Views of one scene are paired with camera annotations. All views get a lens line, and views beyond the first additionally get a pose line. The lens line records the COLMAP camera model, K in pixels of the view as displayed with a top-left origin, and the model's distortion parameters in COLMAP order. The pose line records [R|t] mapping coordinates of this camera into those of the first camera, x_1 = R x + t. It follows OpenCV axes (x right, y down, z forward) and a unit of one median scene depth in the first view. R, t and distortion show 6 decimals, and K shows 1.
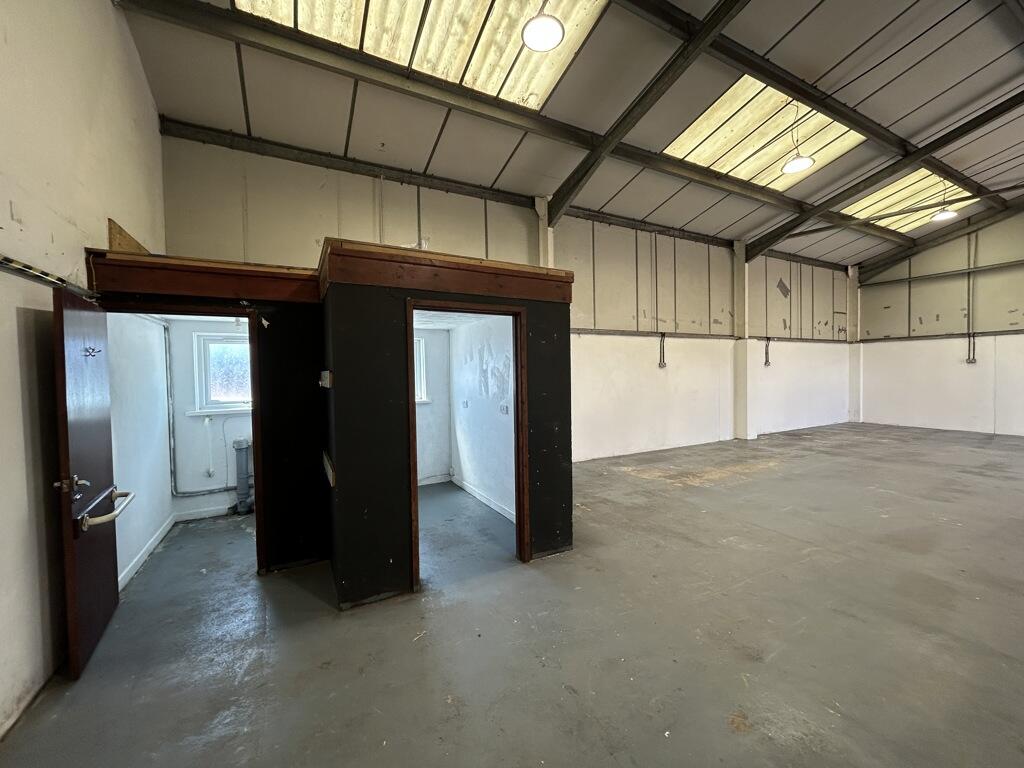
lens RADIAL K [[413.4, 0, 513.1], [0, 413.4, 381.9], [0, 0, 1]] dist [0.001132, 0.000345]
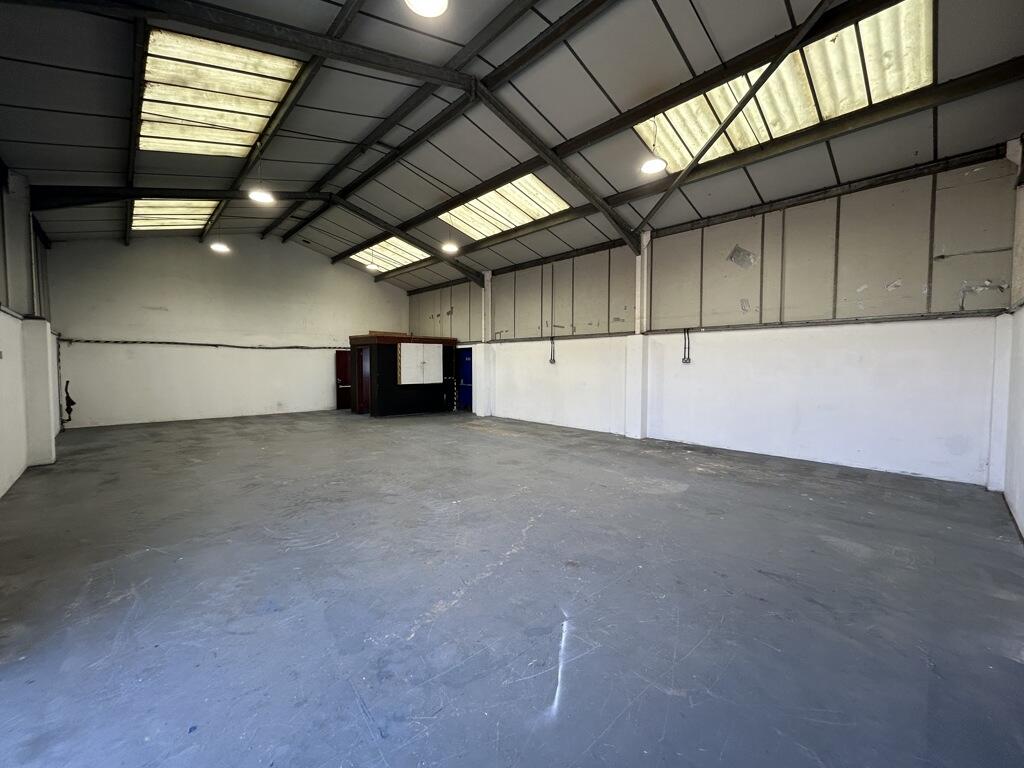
lens RADIAL K [[413.4, 0, 513.1], [0, 413.4, 381.9], [0, 0, 1]] dist [0.001132, 0.000345]
pose [[0.268550, 0.057522, -0.961547, 1.990304], [-0.023786, 0.998307, 0.053078, -0.052333], [0.962972, 0.008617, 0.269463, 0.642807]]
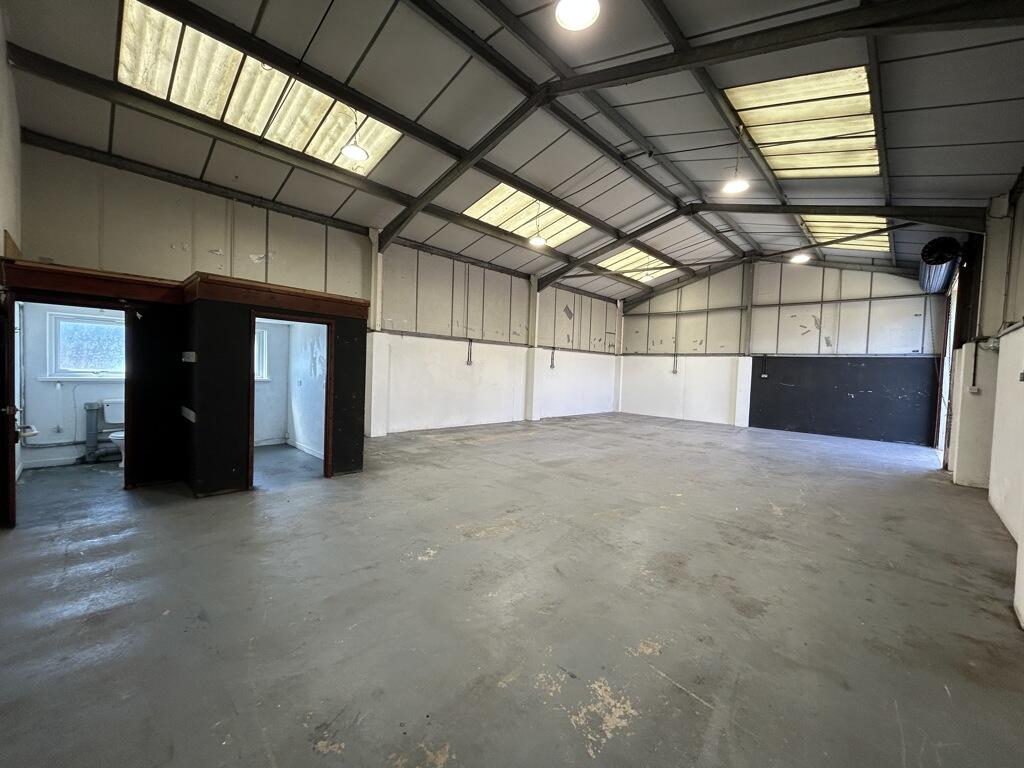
lens RADIAL K [[413.4, 0, 513.1], [0, 413.4, 381.9], [0, 0, 1]] dist [0.001132, 0.000345]
pose [[0.950401, 0.043240, 0.308006, 0.105816], [-0.046748, 0.998899, 0.004016, 0.011378], [-0.307494, -0.018216, 0.951376, -0.397307]]
